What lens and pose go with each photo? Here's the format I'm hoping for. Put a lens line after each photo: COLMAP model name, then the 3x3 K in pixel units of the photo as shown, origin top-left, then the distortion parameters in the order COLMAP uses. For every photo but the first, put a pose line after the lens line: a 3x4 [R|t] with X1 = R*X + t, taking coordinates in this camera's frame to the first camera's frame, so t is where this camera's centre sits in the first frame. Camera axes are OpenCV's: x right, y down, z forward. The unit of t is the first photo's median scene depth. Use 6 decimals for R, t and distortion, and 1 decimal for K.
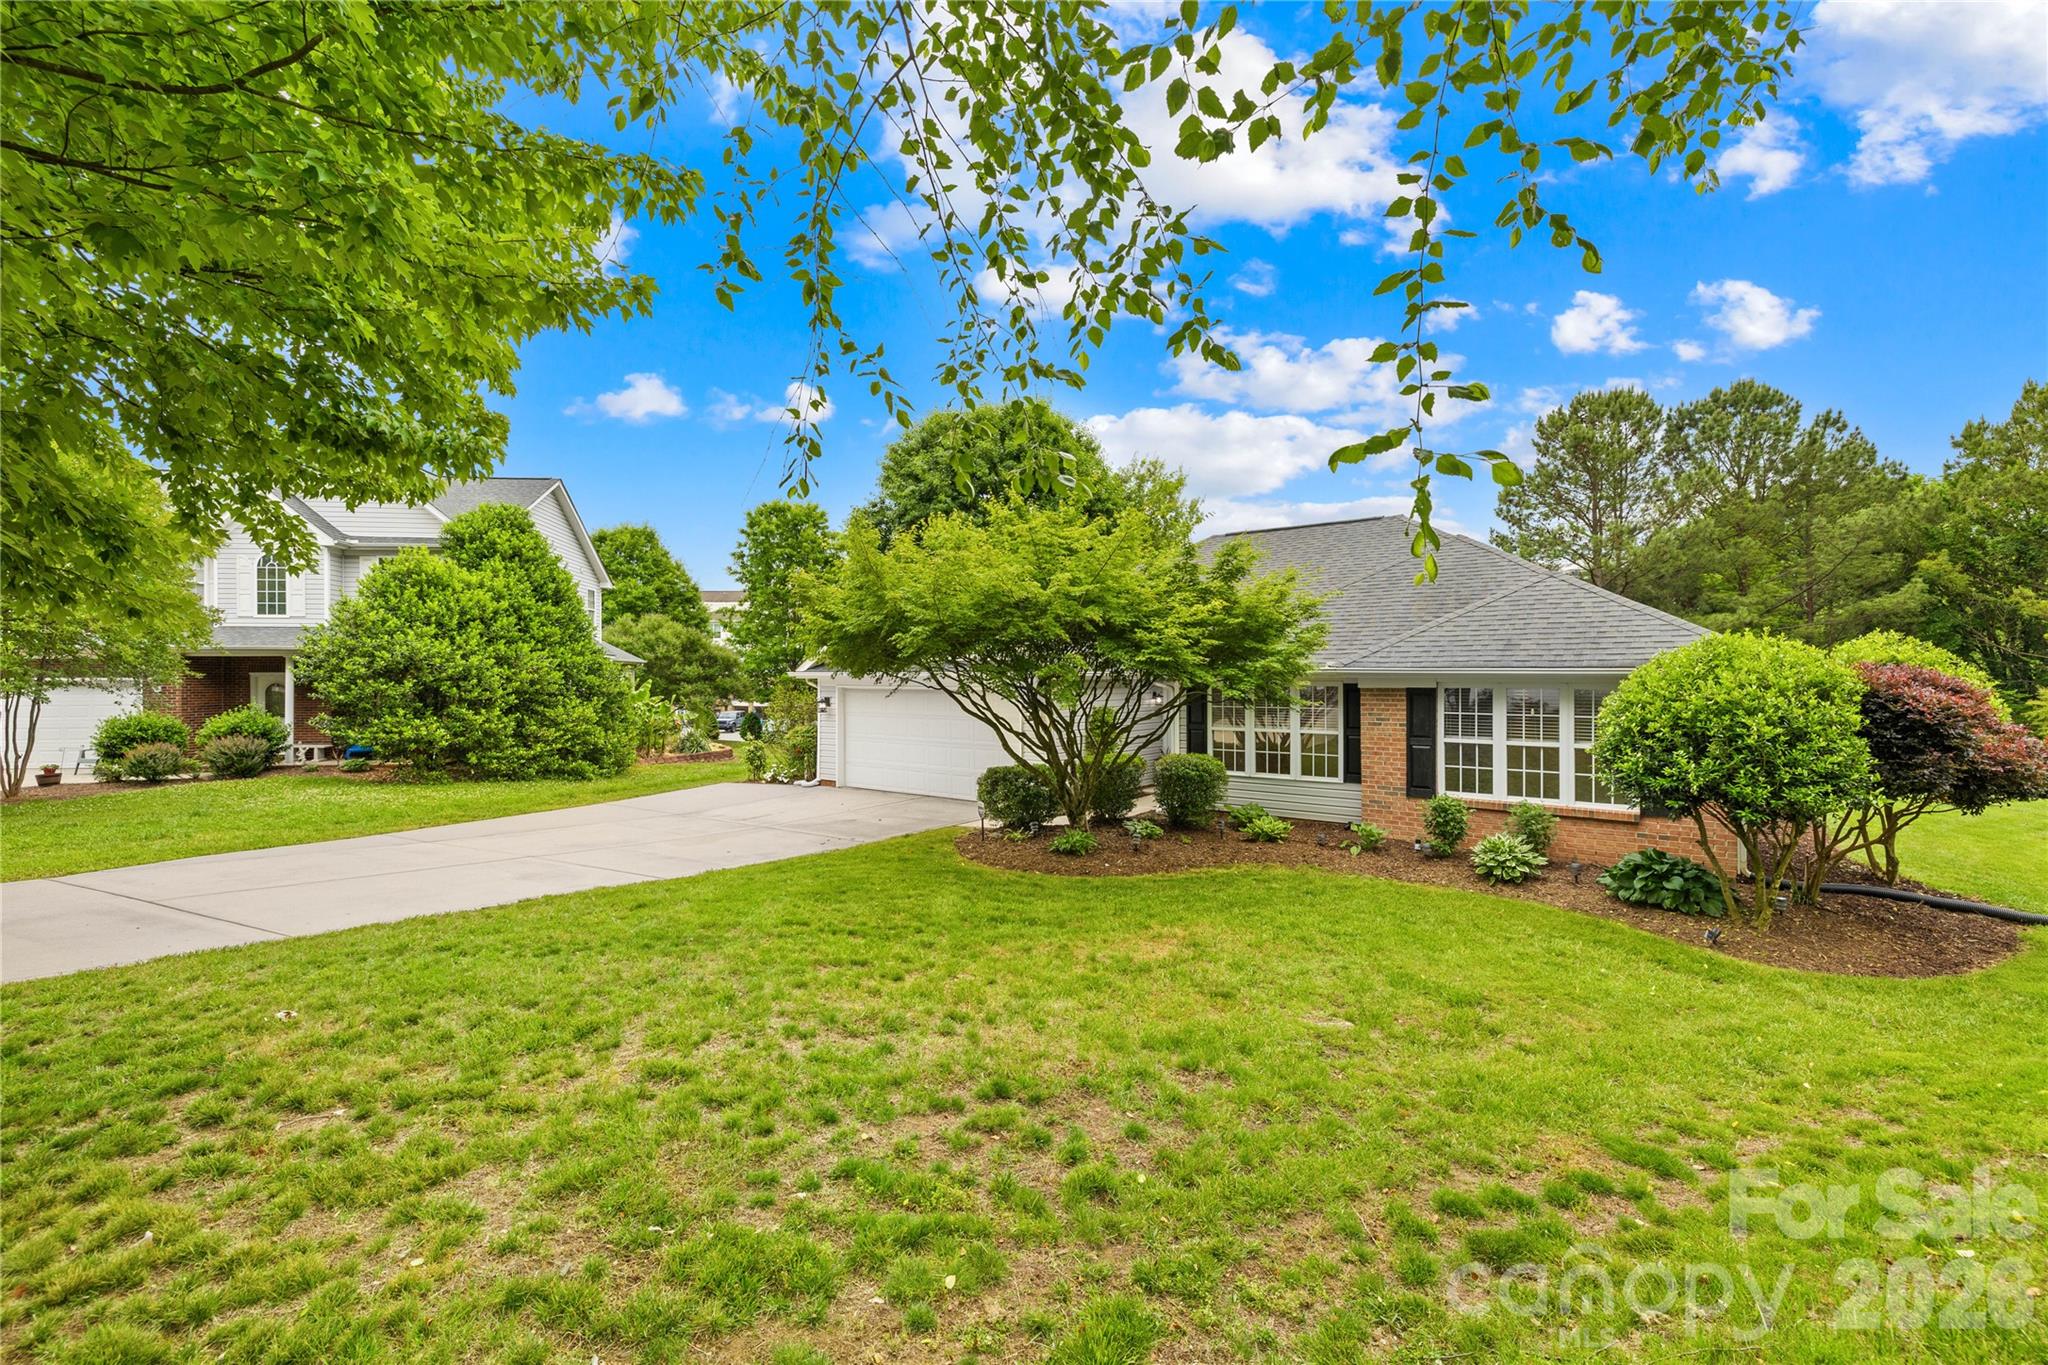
lens RADIAL K [[866.9, 0, 1024.0], [0, 866.9, 682.5], [0, 0, 1]] dist [-0.000504, 0.000039]
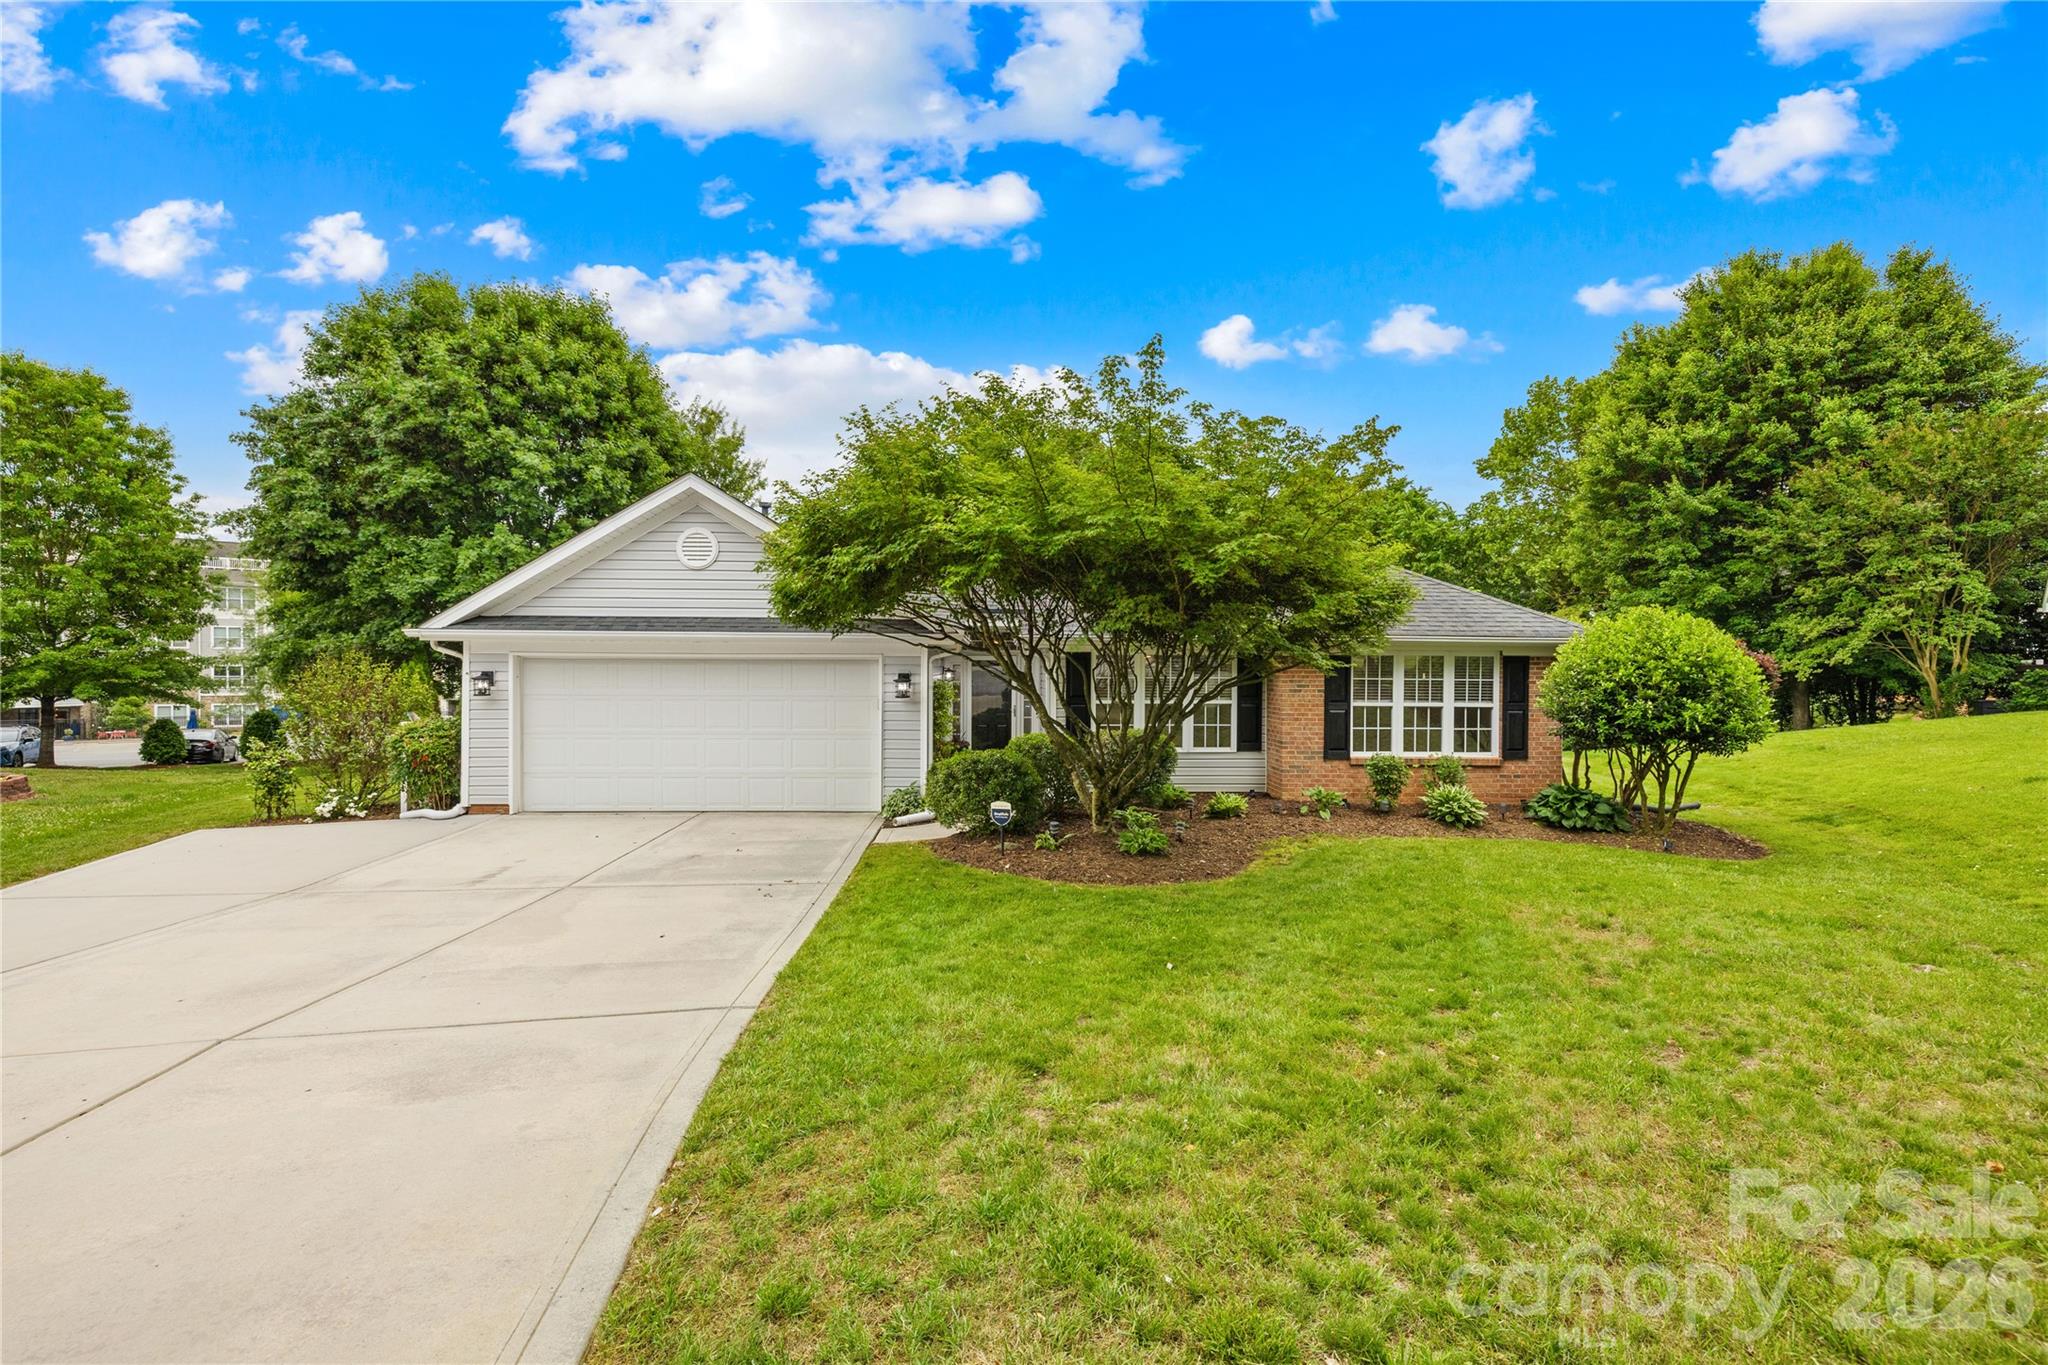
lens RADIAL K [[856.5, 0, 1019.8], [0, 856.5, 659.2], [0, 0, 1]] dist [0.000576, 0.000154]
pose [[0.769561, 0.011922, 0.638462, -0.474024], [-0.001571, 0.999858, -0.016777, 0.026238], [-0.638571, 0.011908, 0.769471, 0.406035]]
